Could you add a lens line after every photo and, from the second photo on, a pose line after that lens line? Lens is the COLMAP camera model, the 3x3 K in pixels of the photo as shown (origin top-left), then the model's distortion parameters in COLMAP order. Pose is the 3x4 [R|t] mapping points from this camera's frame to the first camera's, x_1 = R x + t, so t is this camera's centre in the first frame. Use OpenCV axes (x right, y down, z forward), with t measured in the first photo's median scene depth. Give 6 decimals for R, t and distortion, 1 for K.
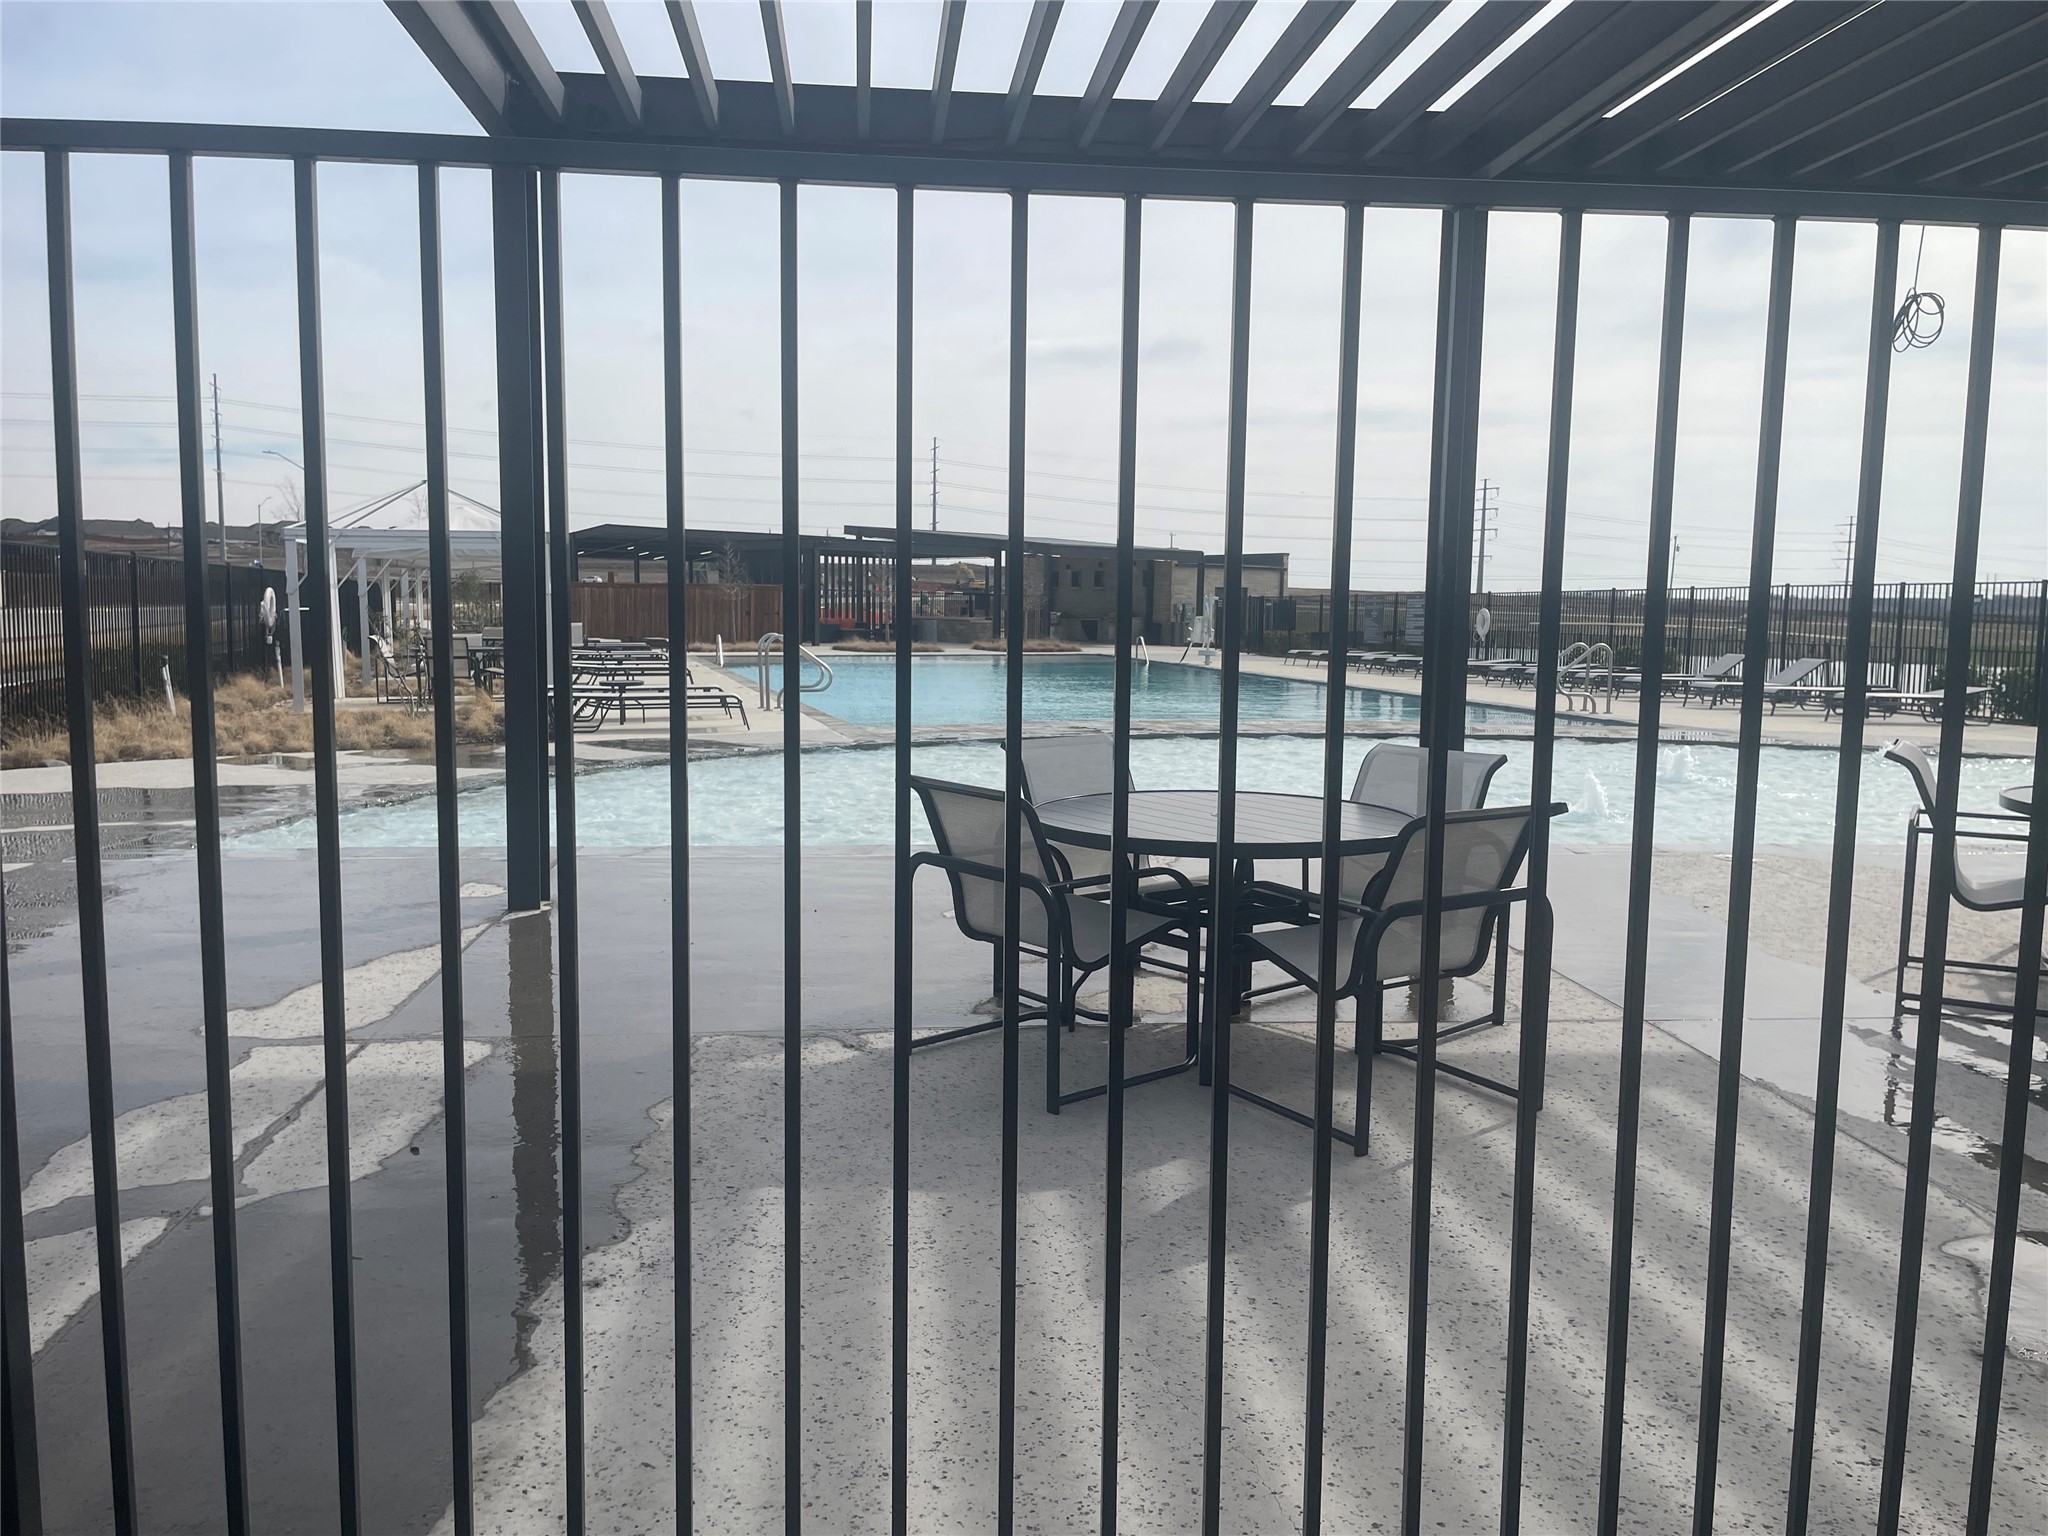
lens RADIAL K [[1565.5, 0, 1033.1], [0, 1565.5, 779.5], [0, 0, 1]] dist [0.045929, -0.024132]
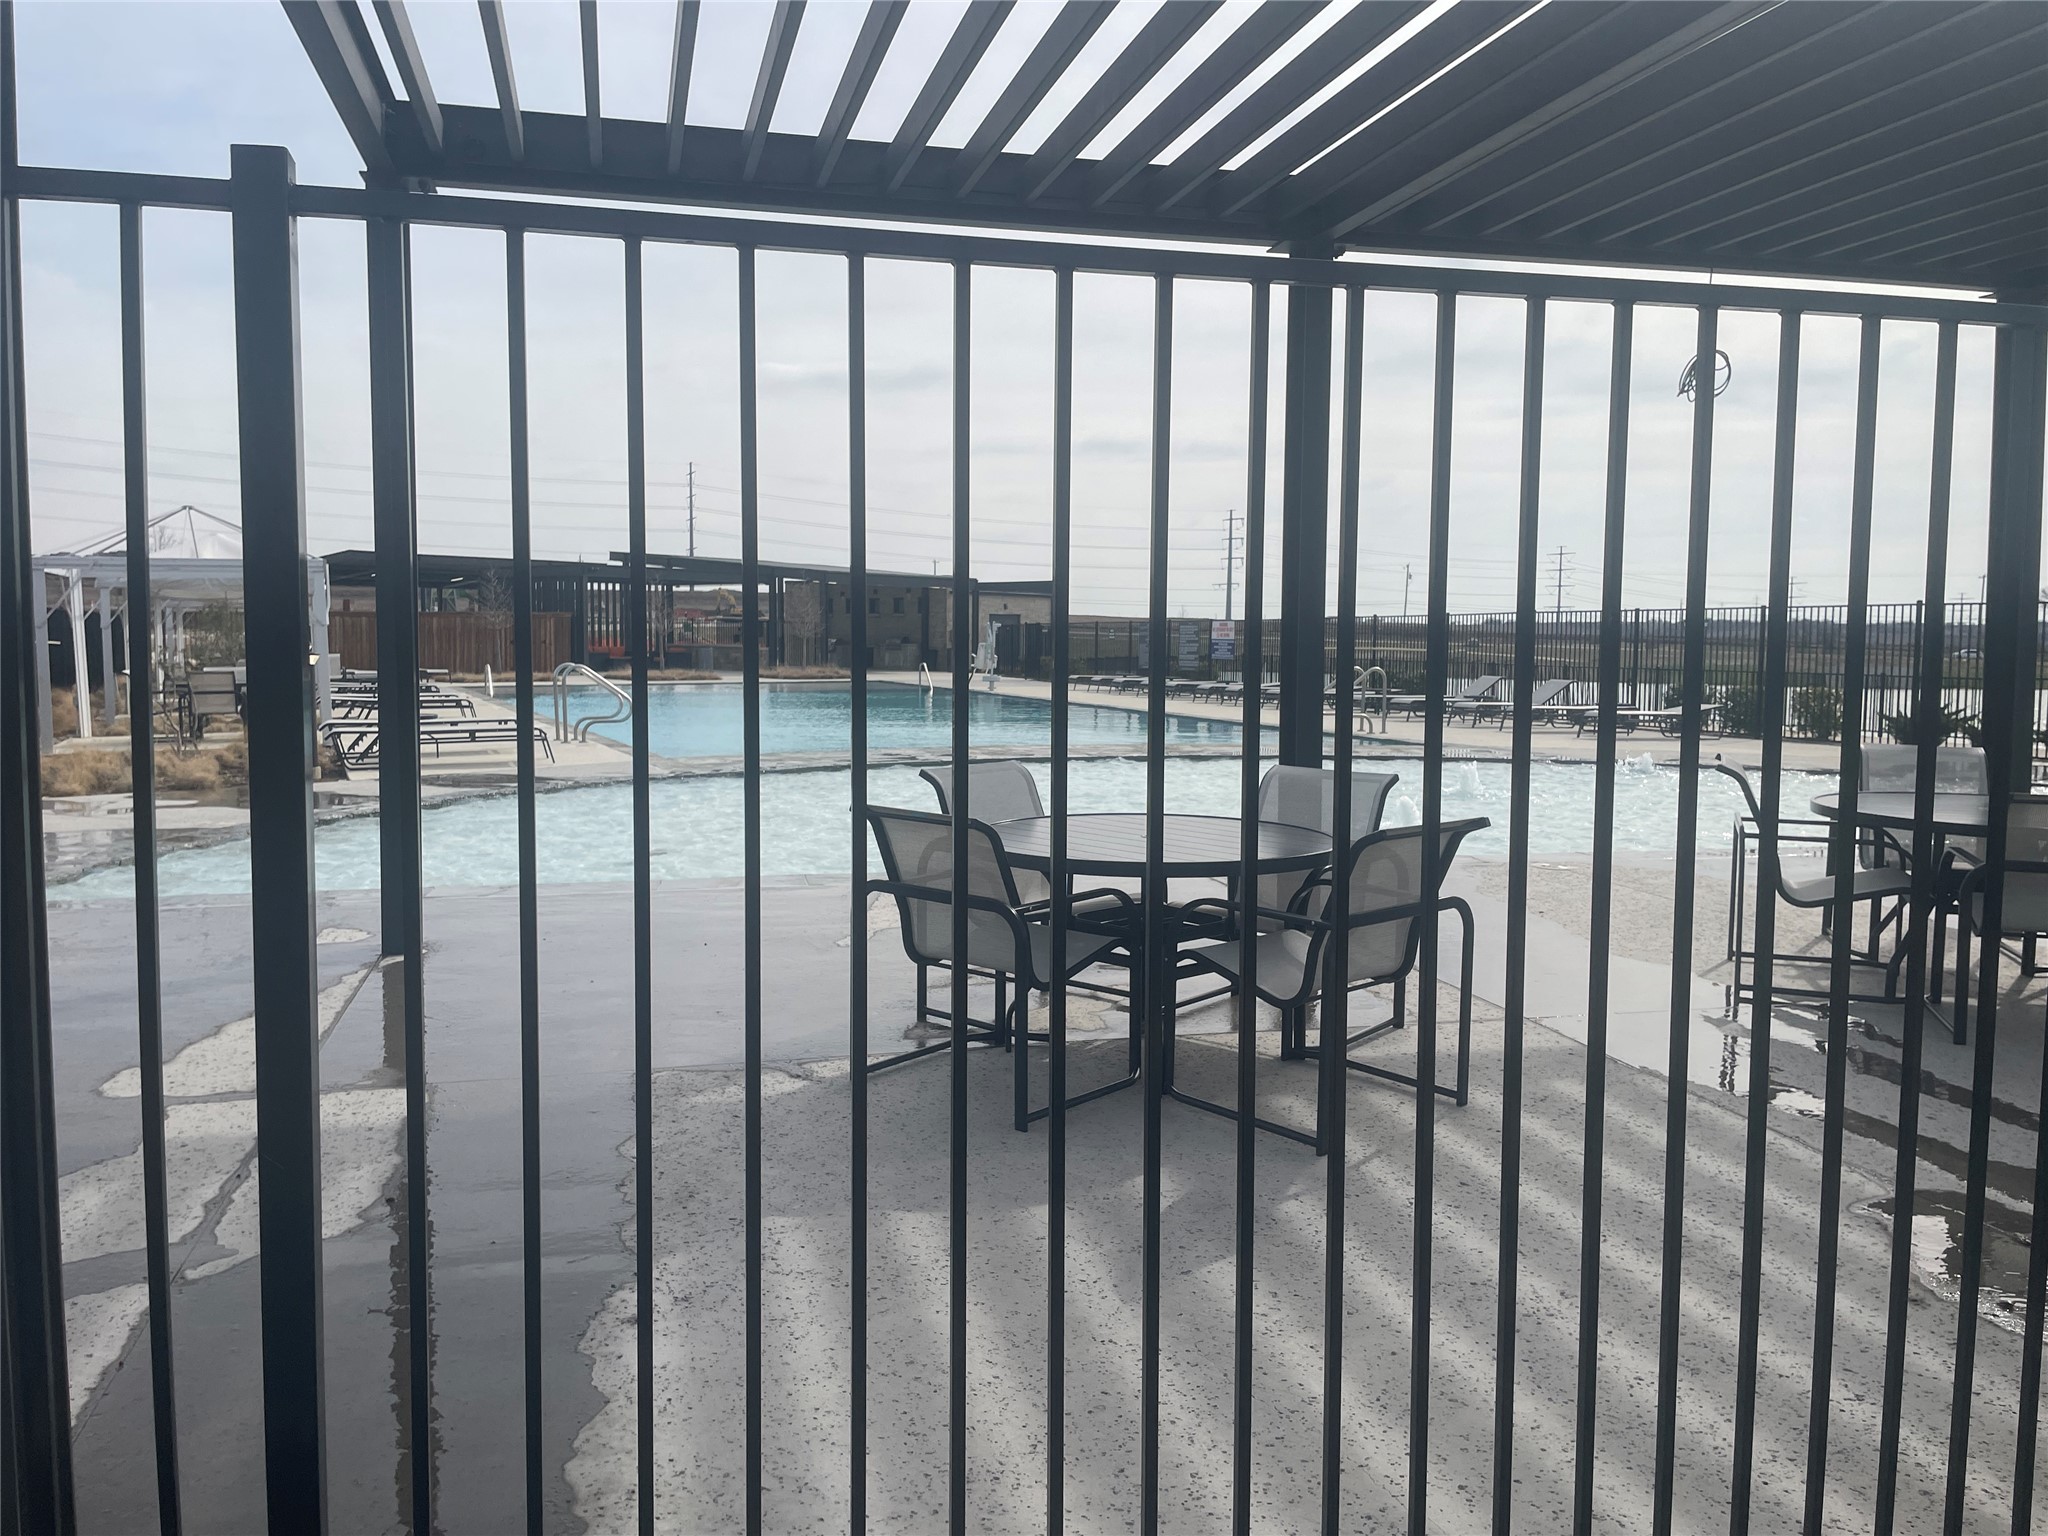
lens RADIAL K [[1565.5, 0, 1030.4], [0, 1565.5, 746.7], [0, 0, 1]] dist [0.045929, -0.024132]
pose [[0.989900, -0.016250, 0.140831, -0.100144], [0.021534, 0.999117, -0.036075, -0.001087], [-0.140120, 0.038743, 0.989376, -0.023154]]
